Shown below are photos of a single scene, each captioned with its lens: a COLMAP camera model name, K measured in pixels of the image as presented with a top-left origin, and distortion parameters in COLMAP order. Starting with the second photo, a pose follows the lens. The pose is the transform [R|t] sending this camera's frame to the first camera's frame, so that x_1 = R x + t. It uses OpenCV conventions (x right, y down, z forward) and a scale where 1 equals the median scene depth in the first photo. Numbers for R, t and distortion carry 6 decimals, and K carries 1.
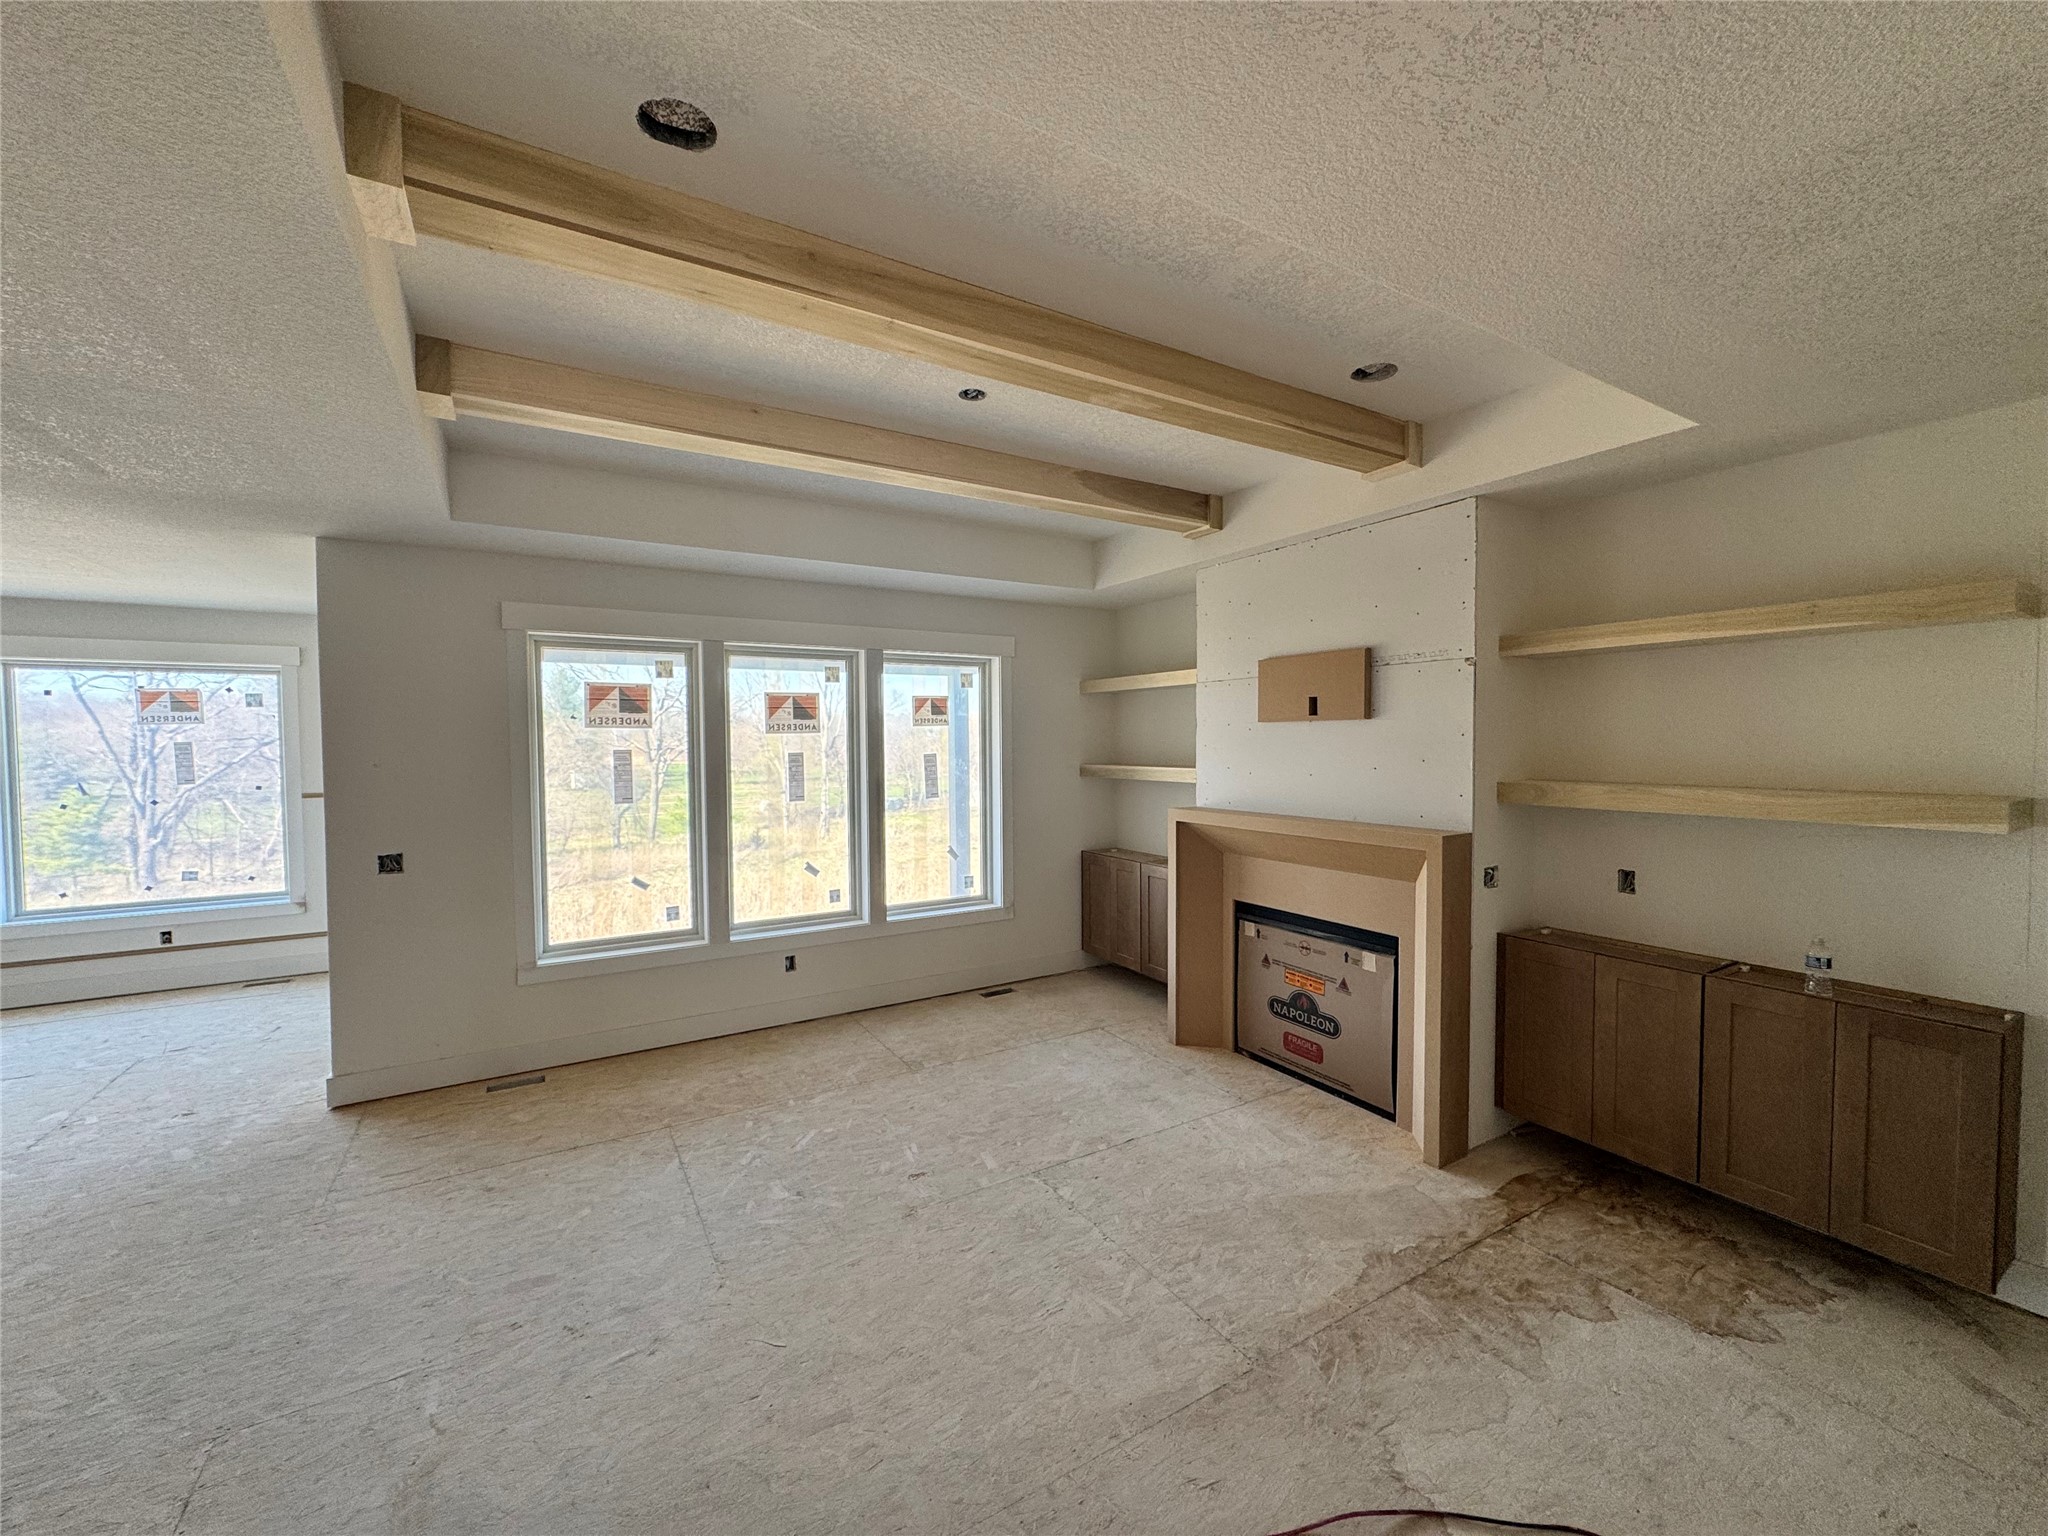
lens RADIAL K [[816.3, 0, 1019.0], [0, 816.3, 771.1], [0, 0, 1]] dist [-0.000270, 0.000034]
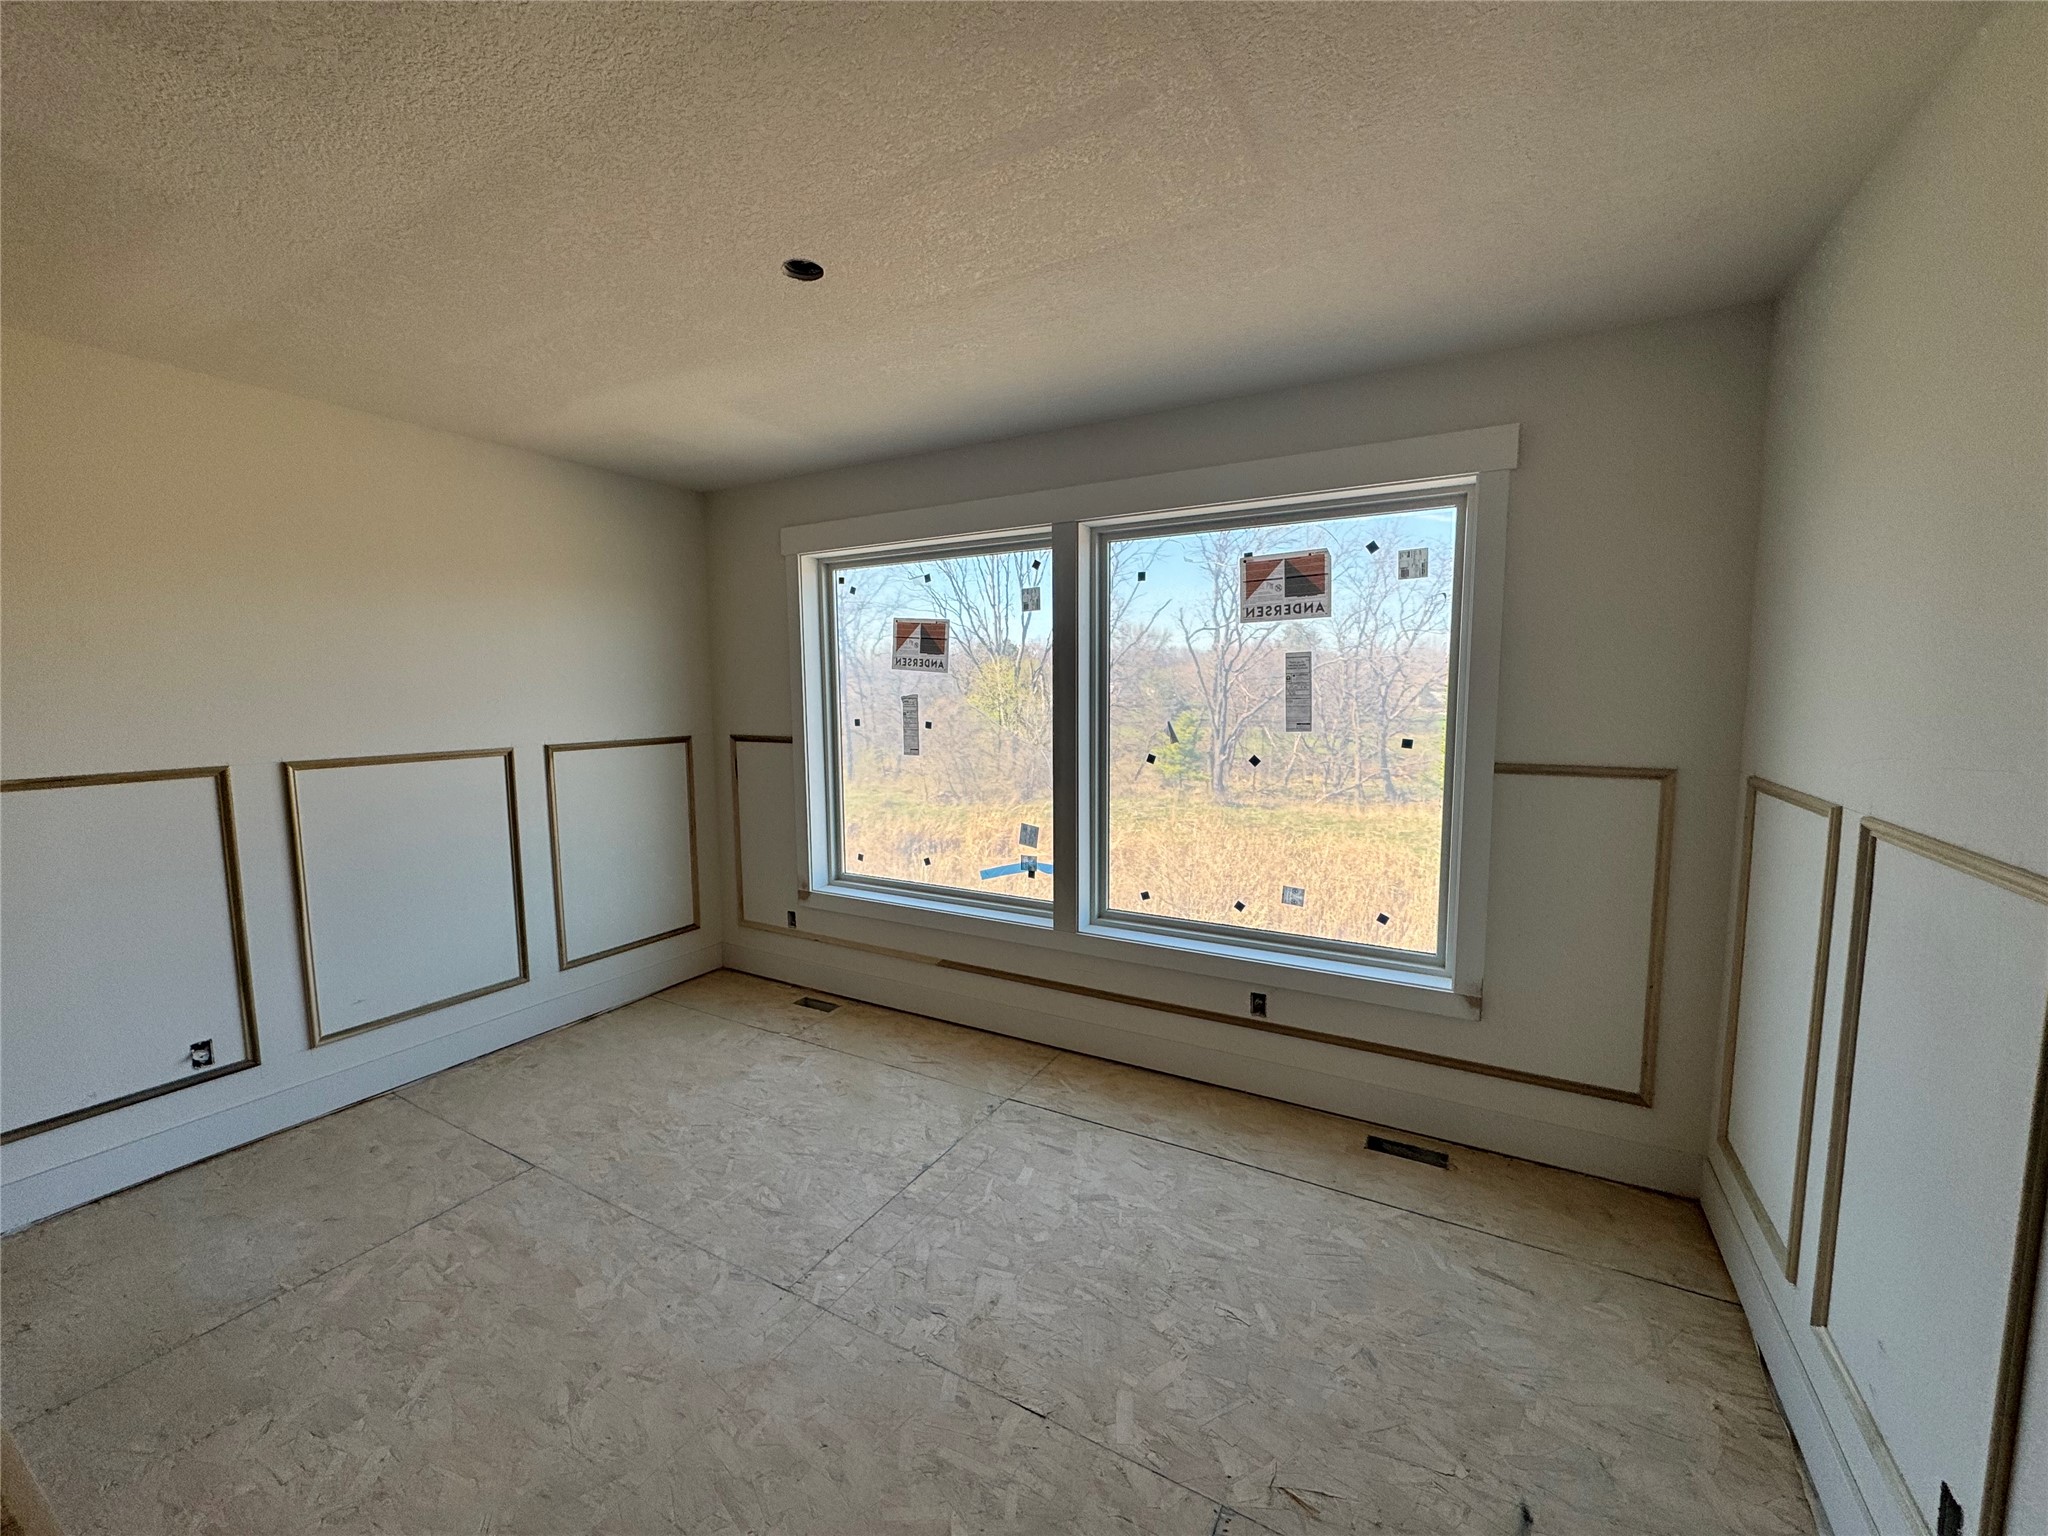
lens RADIAL K [[816.3, 0, 1019.0], [0, 816.3, 771.1], [0, 0, 1]] dist [-0.000270, 0.000034]
pose [[0.489330, 0.092212, -0.867210, -0.121300], [-0.026758, 0.995514, 0.090756, -0.000316], [0.871688, -0.021205, 0.489602, 0.108666]]
